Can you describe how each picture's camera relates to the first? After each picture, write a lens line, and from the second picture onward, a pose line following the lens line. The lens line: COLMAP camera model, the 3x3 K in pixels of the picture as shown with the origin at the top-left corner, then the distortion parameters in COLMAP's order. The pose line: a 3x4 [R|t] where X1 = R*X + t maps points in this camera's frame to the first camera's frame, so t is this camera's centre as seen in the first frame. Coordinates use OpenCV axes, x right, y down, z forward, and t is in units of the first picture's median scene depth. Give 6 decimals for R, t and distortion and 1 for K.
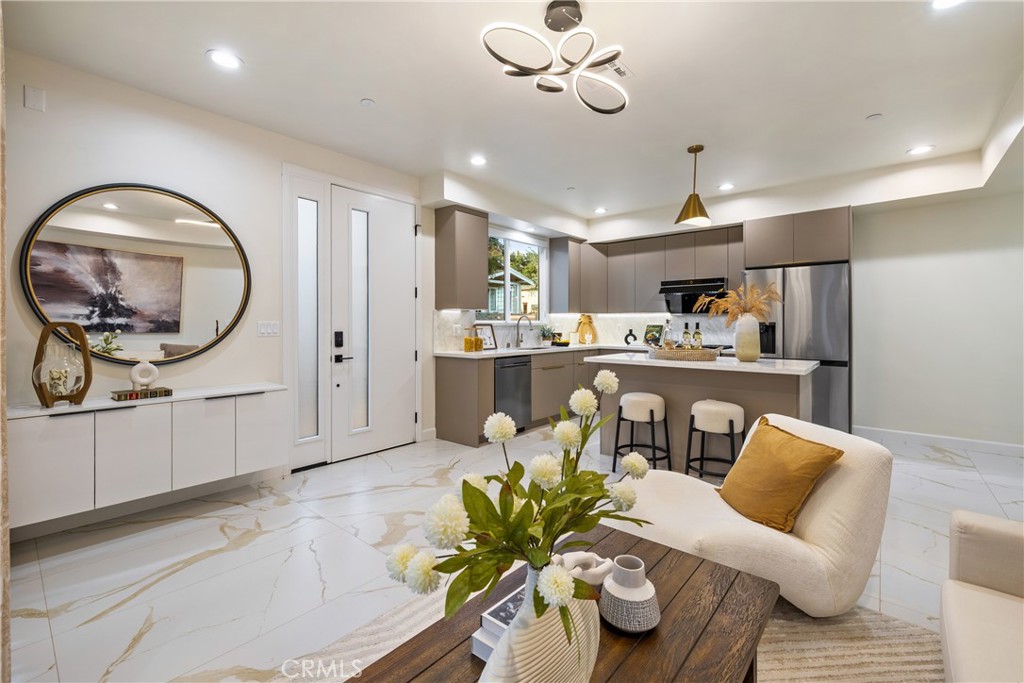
lens RADIAL K [[431.7, 0, 502.9], [0, 431.7, 331.4], [0, 0, 1]] dist [-0.001241, -0.000718]
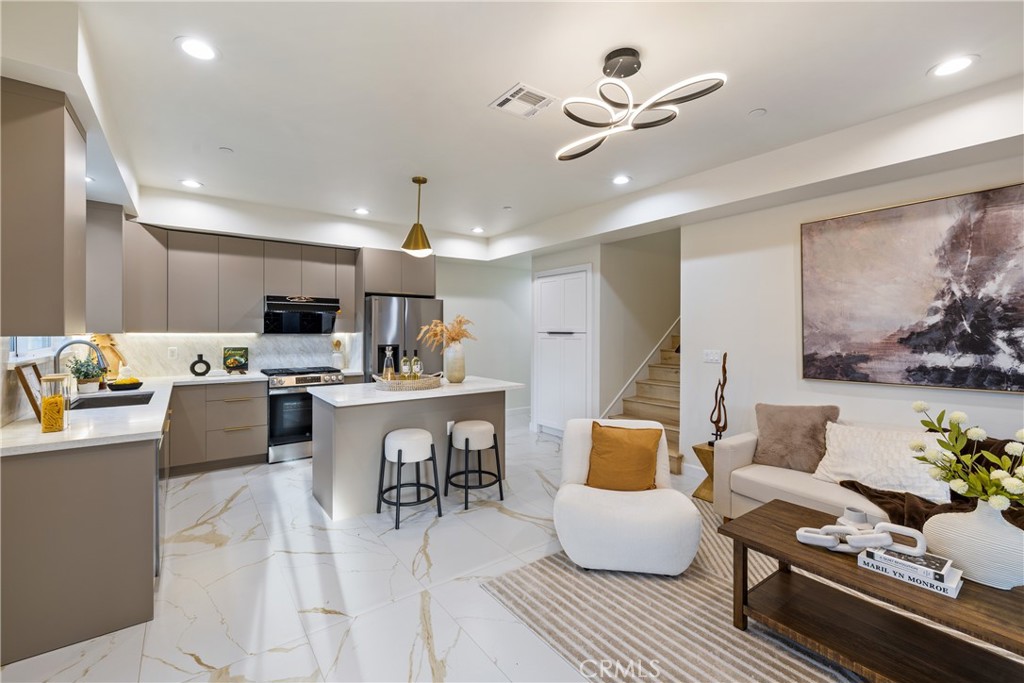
lens RADIAL K [[431.7, 0, 502.9], [0, 431.7, 331.4], [0, 0, 1]] dist [-0.001241, -0.000718]
pose [[0.244726, 0.003312, 0.969587, -0.298029], [0.014716, 0.999866, -0.007129, -0.031885], [-0.969481, 0.016013, 0.244645, 0.338109]]
